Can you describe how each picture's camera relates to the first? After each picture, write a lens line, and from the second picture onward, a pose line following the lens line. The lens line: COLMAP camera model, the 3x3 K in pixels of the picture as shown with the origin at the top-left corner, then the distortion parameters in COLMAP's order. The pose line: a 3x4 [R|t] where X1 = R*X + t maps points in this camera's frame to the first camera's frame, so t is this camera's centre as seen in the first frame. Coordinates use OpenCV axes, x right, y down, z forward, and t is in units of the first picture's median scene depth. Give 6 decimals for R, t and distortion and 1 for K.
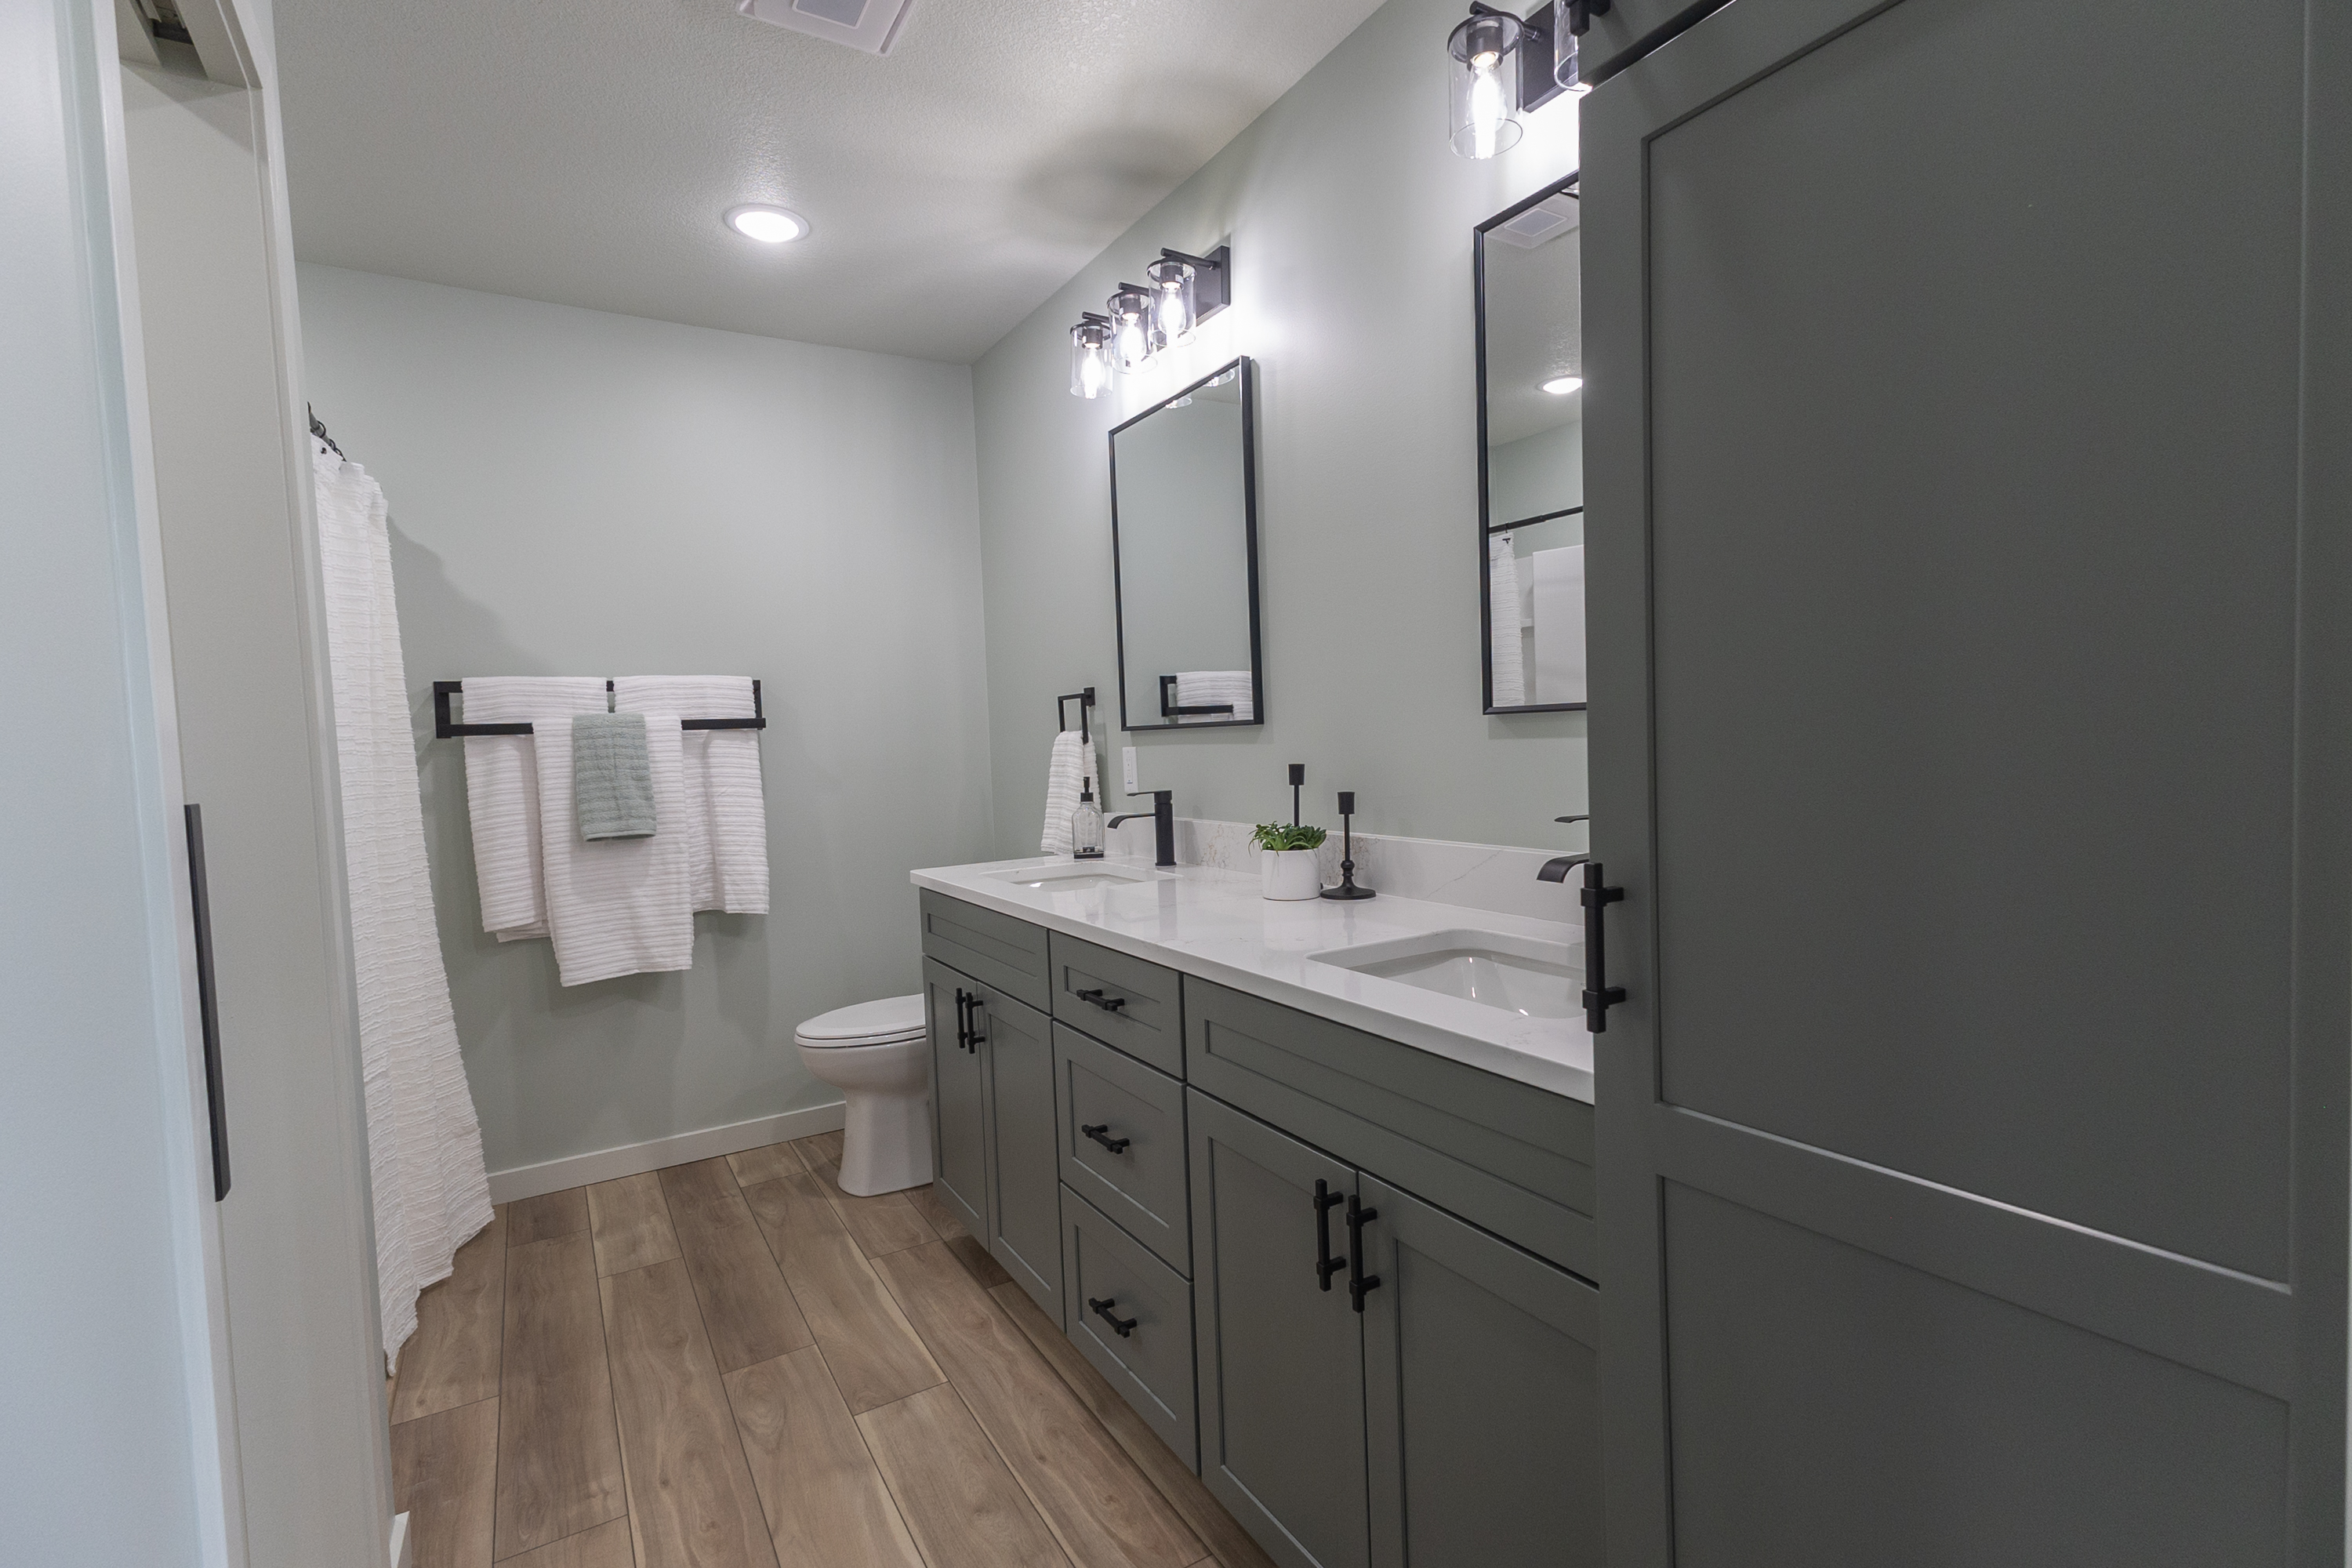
lens RADIAL K [[1071.0, 0, 1189.5], [0, 1071.0, 784.8], [0, 0, 1]] dist [0.044235, -0.020592]
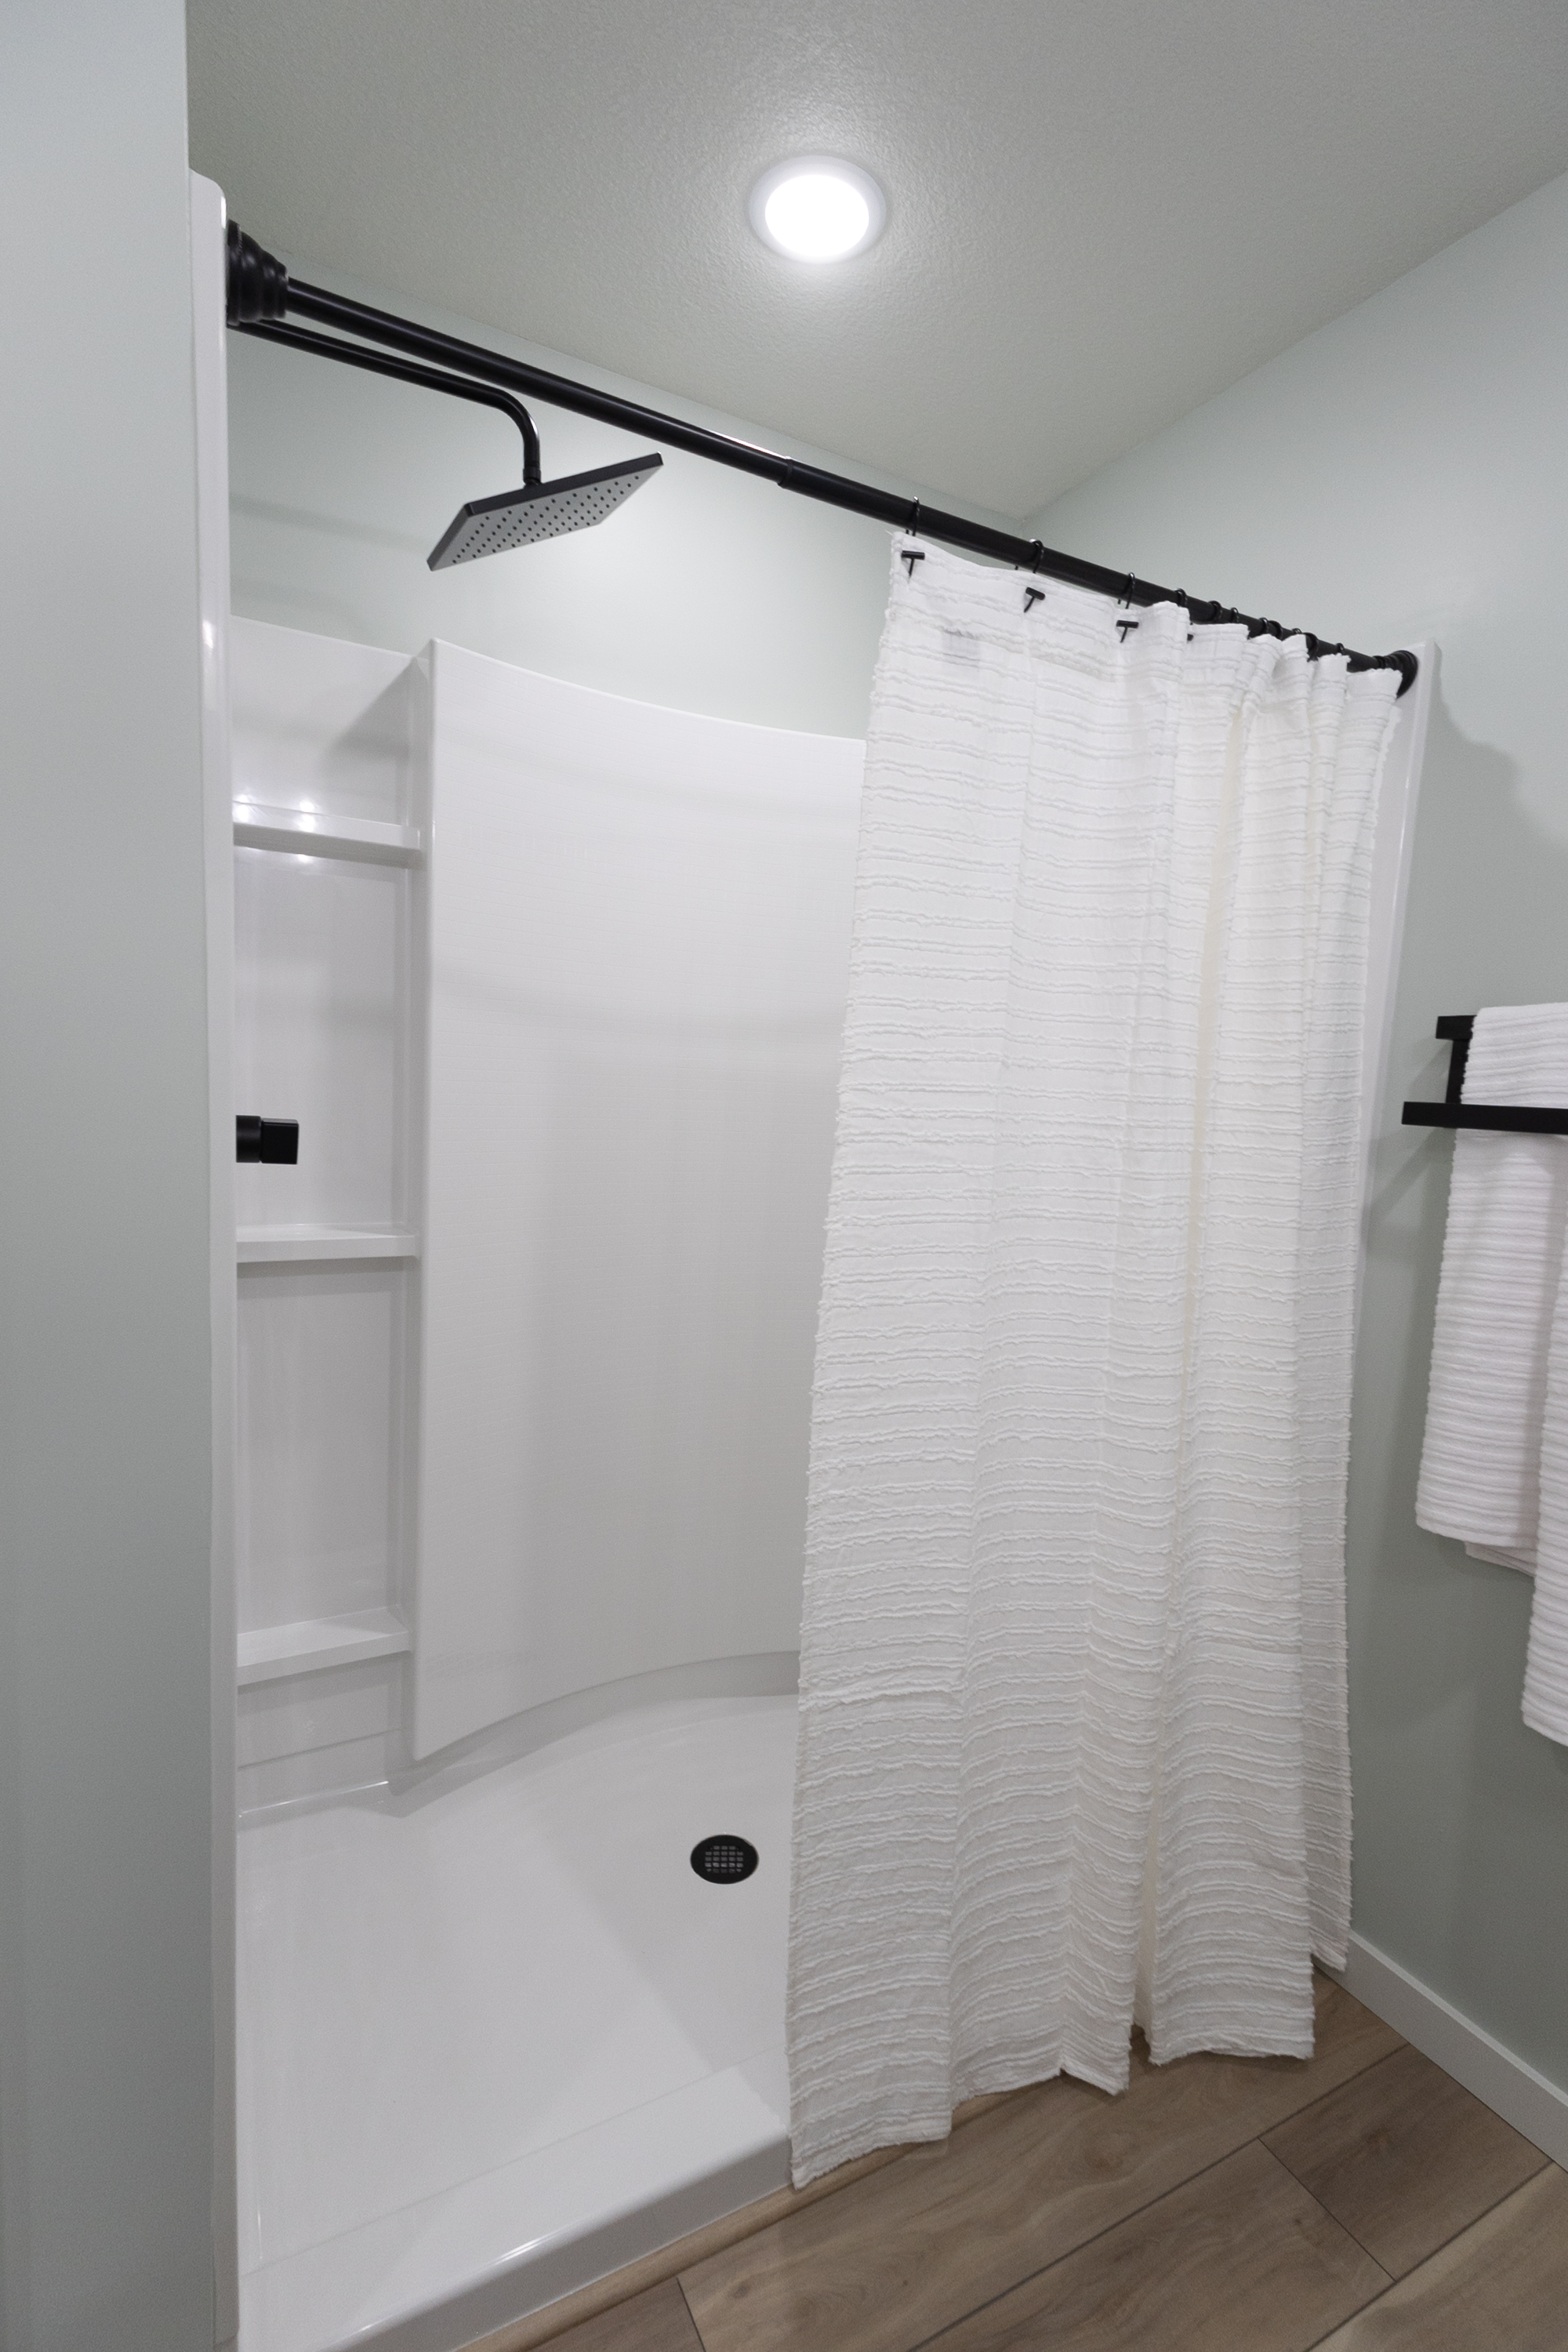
lens RADIAL K [[1081.5, 0, 784.0], [0, 1081.5, 1176.0], [0, 0, 1]] dist [0.023191, -0.008019]
pose [[-0.064833, 0.128794, -0.989550, -0.164542], [-0.092770, 0.986564, 0.134483, -0.063991], [0.993575, 0.100520, -0.052013, 0.761369]]
